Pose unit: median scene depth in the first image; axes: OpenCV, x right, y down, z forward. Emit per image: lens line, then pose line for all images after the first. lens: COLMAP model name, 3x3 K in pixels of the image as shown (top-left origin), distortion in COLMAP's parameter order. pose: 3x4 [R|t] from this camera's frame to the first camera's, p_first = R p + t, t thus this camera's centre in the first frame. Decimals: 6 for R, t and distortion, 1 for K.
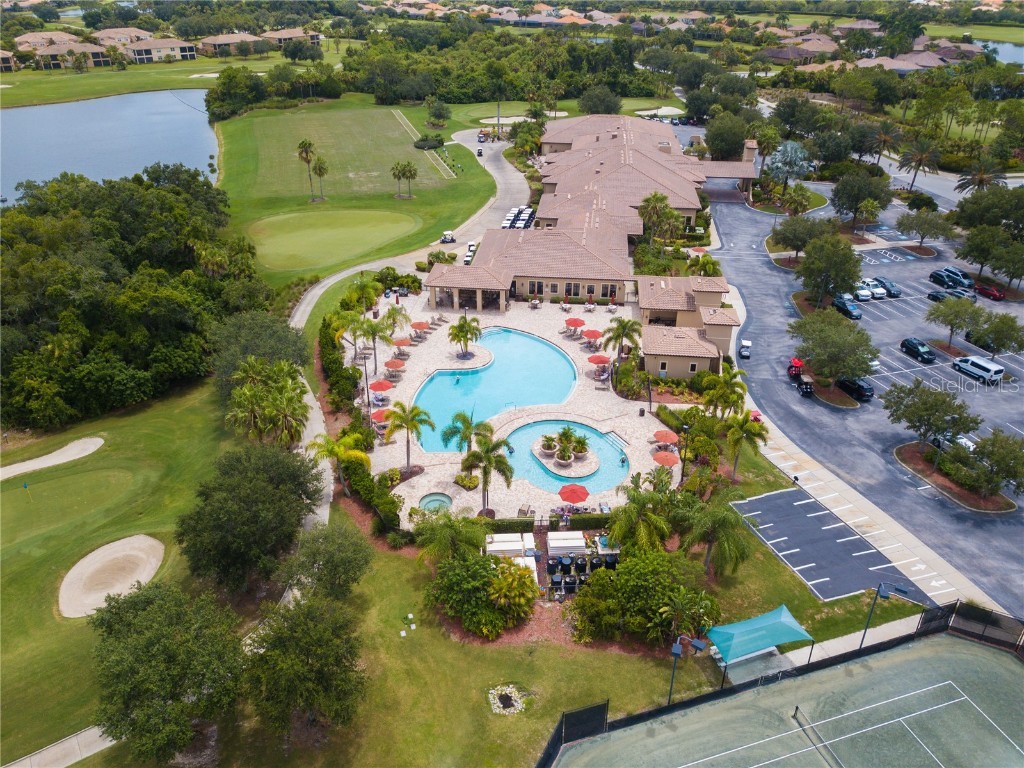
lens RADIAL K [[770.3, 0, 512.0], [0, 770.3, 384.0], [0, 0, 1]] dist [0.013643, -0.011257]
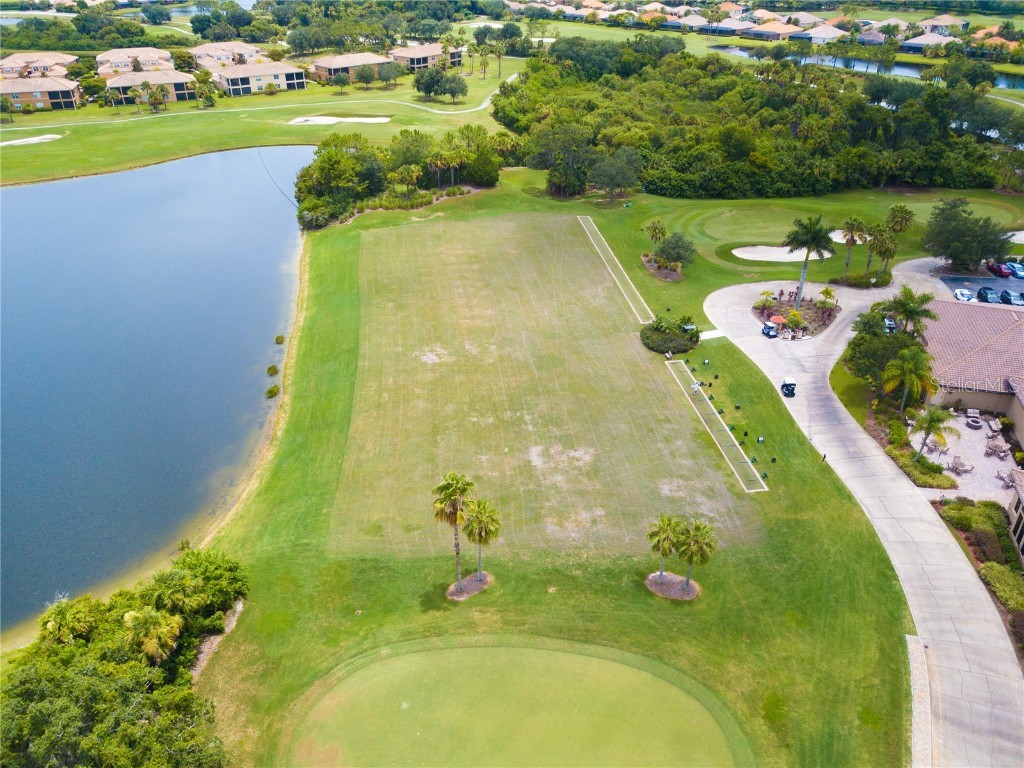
lens RADIAL K [[770.3, 0, 512.0], [0, 770.3, 384.0], [0, 0, 1]] dist [0.013643, -0.011257]
pose [[0.988352, 0.070420, -0.134909, -0.086370], [-0.067437, 0.997370, 0.026561, -0.175085], [0.136425, -0.017153, 0.990502, 0.281431]]
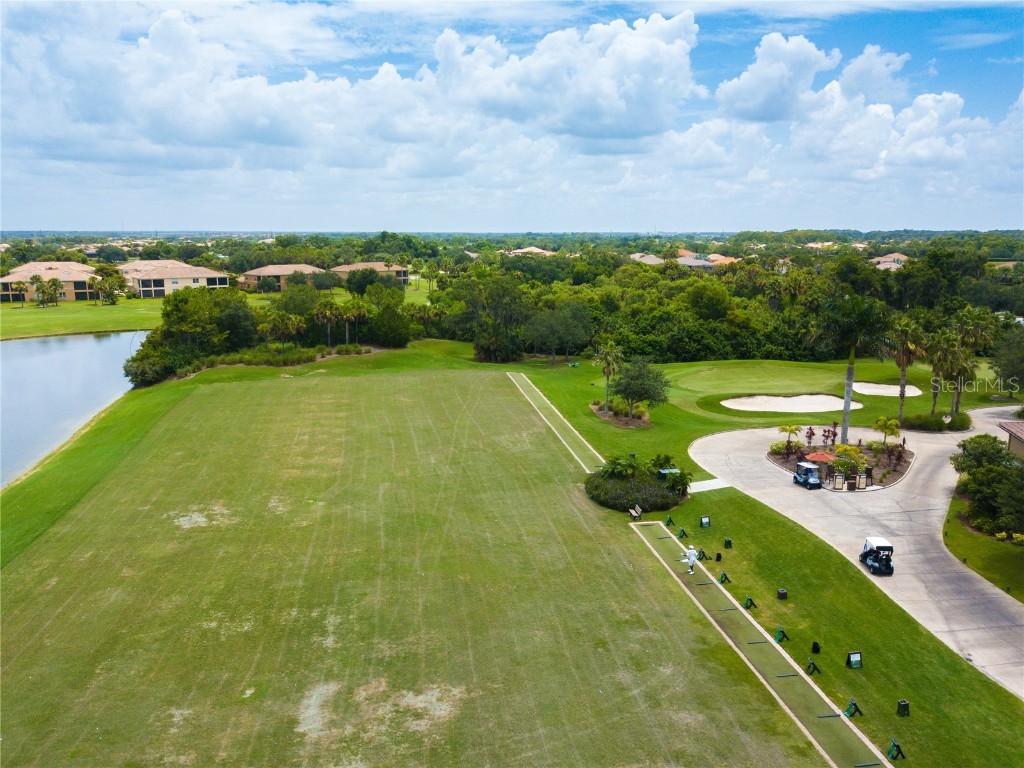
lens RADIAL K [[770.3, 0, 512.0], [0, 770.3, 384.0], [0, 0, 1]] dist [0.013643, -0.011257]
pose [[0.992762, 0.024273, -0.117616, -0.074305], [-0.059645, 0.949693, -0.307450, -0.155801], [0.104236, 0.312240, 0.944268, 0.426529]]
